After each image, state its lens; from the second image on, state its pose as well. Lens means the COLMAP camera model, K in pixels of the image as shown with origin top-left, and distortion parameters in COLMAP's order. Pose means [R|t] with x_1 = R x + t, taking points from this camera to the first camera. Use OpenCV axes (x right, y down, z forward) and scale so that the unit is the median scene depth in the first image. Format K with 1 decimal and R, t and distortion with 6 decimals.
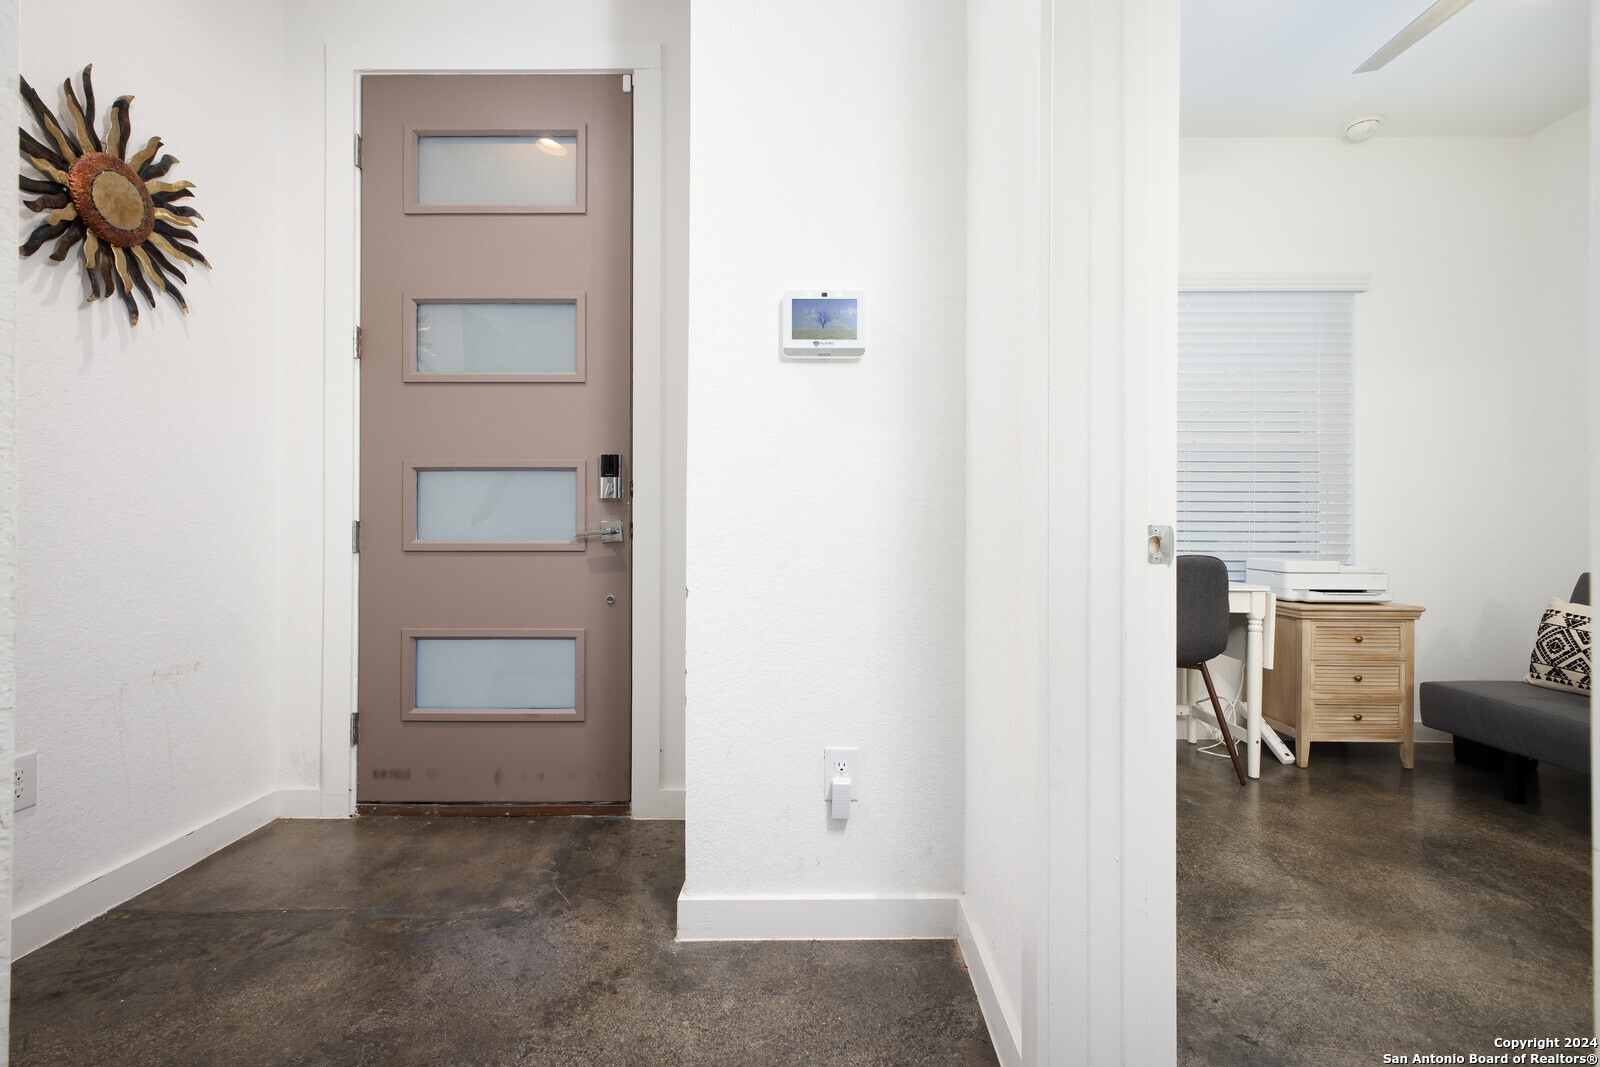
lens RADIAL K [[686.1, 0, 829.9], [0, 686.1, 533.4], [0, 0, 1]] dist [0.002919, 0.000560]
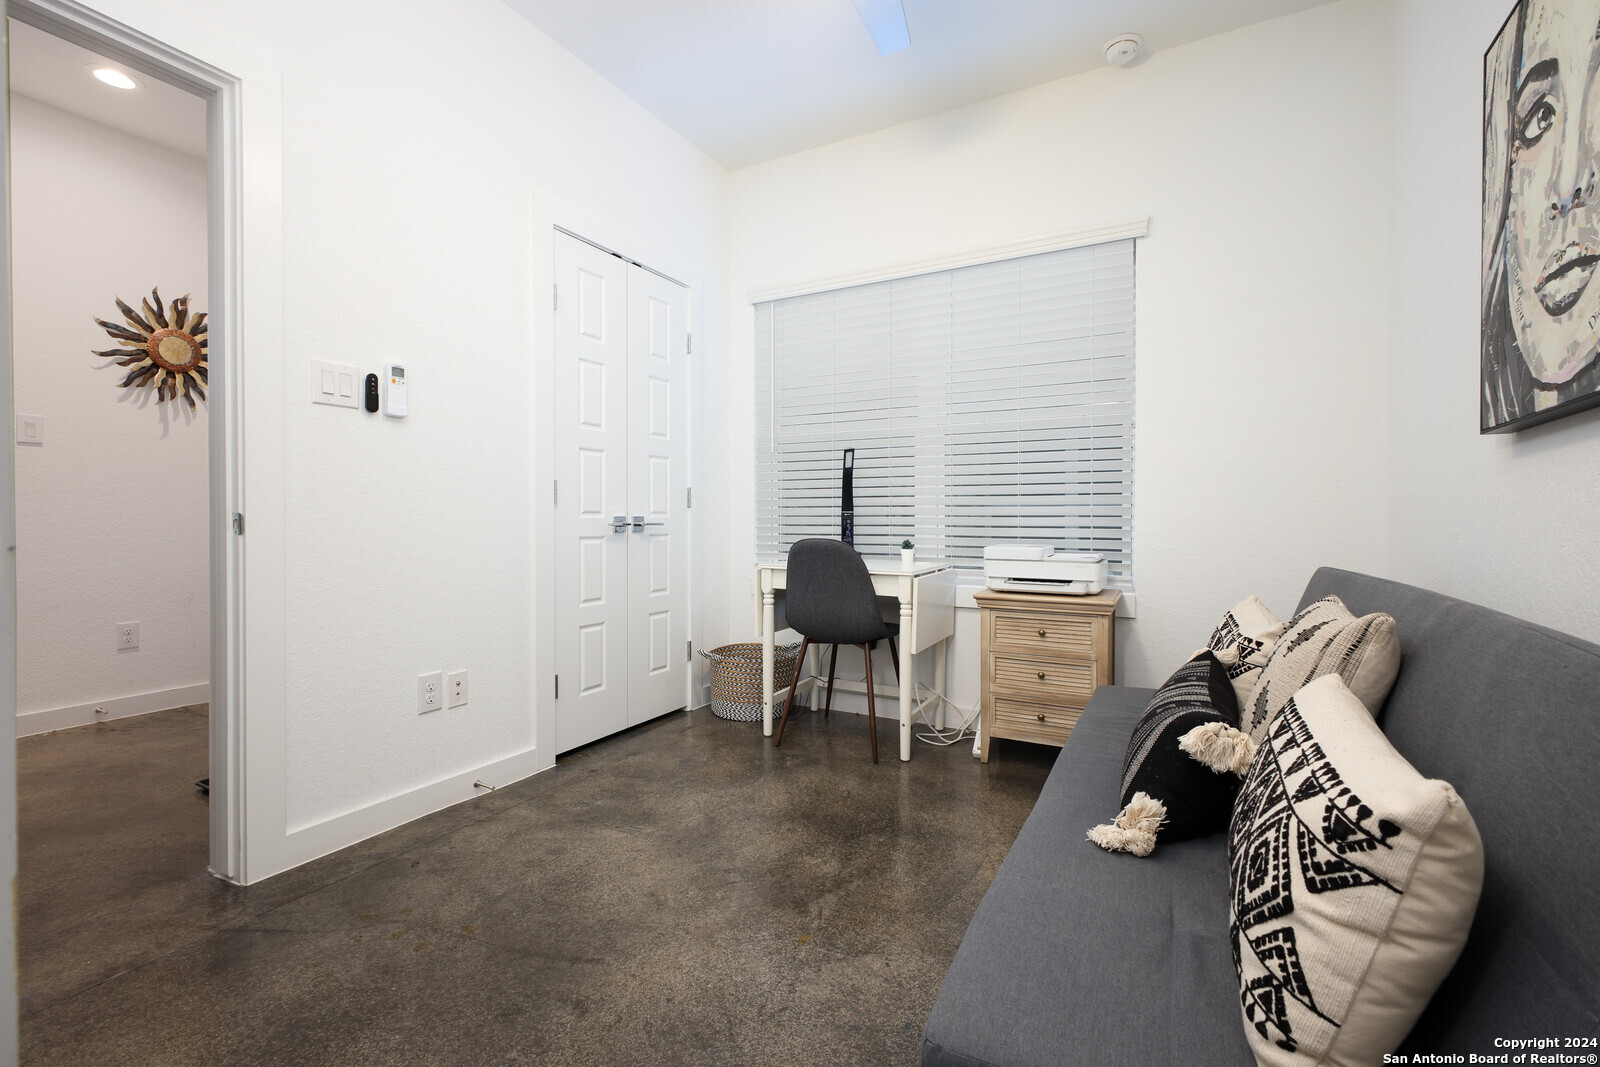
lens RADIAL K [[698.7, 0, 822.6], [0, 698.7, 525.0], [0, 0, 1]] dist [0.002080, 0.000238]
pose [[0.888483, 0.003507, -0.458896, 1.505664], [0.000885, 0.999956, 0.009356, 0.001284], [0.458908, -0.008719, 0.888441, 0.060780]]
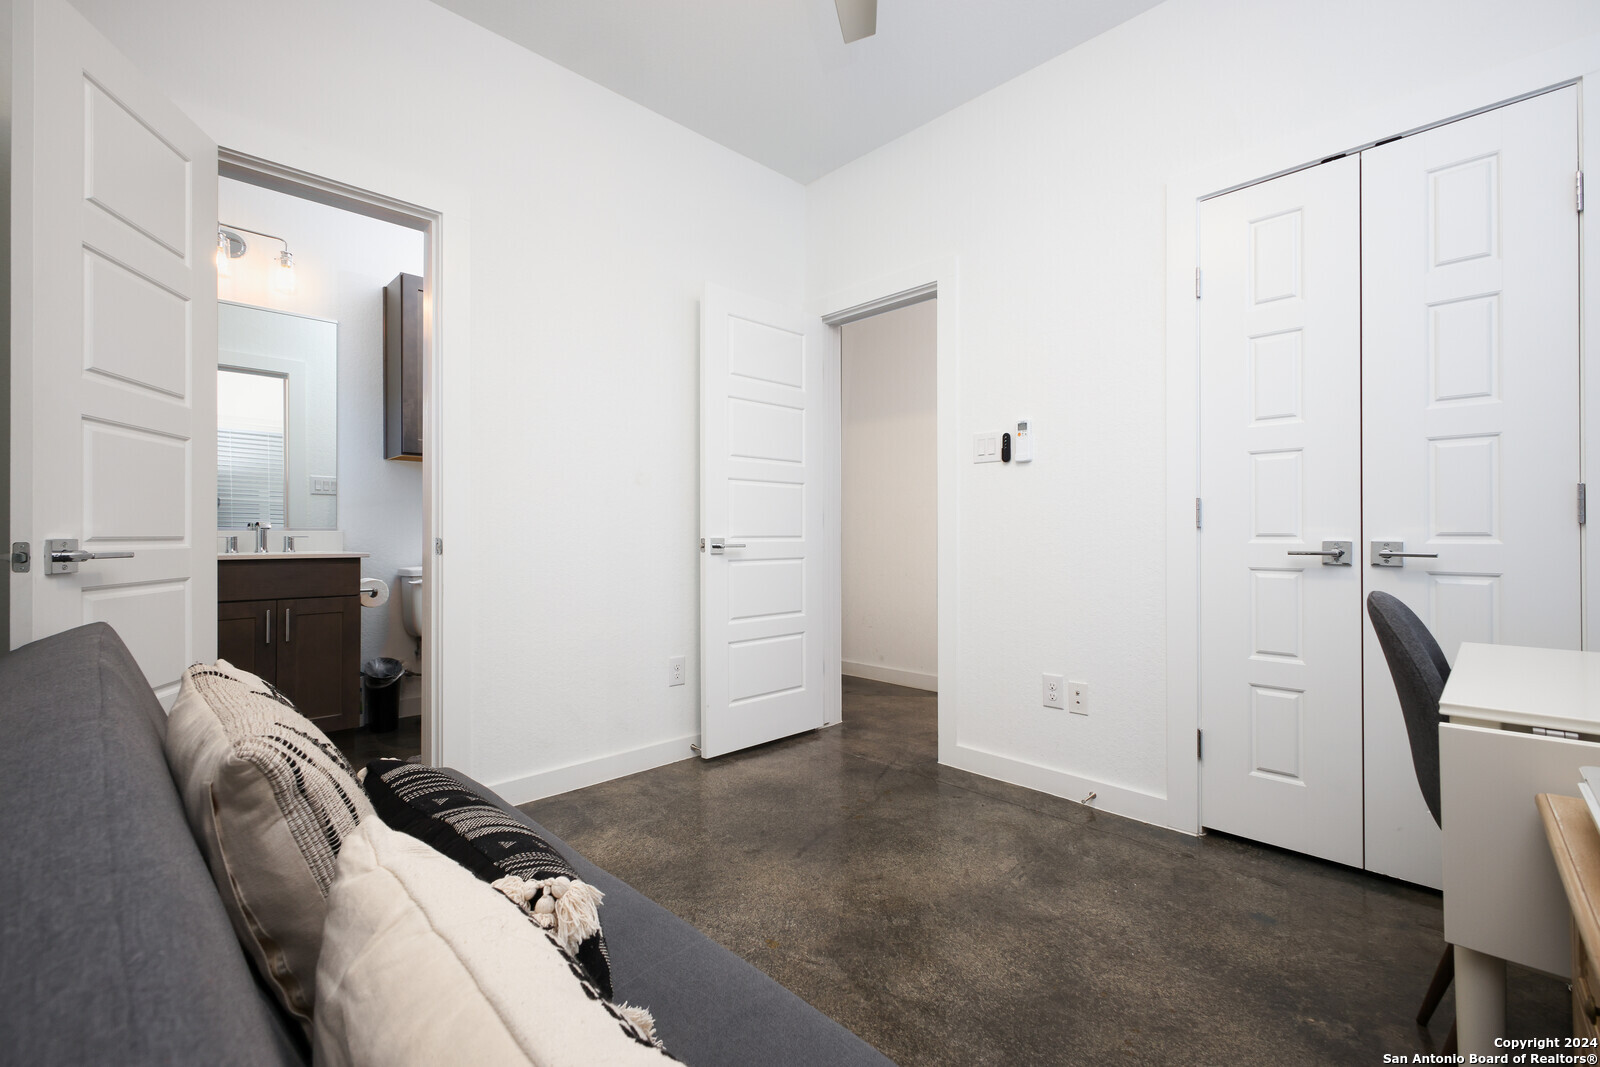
lens RADIAL K [[703.9, 0, 798.9], [0, 703.9, 526.4], [0, 0, 1]] dist [0.004985, 0.000610]
pose [[-0.715370, -0.008867, -0.698689, 1.726610], [-0.001382, 0.999935, -0.011275, -0.015369], [0.698744, -0.007100, -0.715337, 1.565574]]
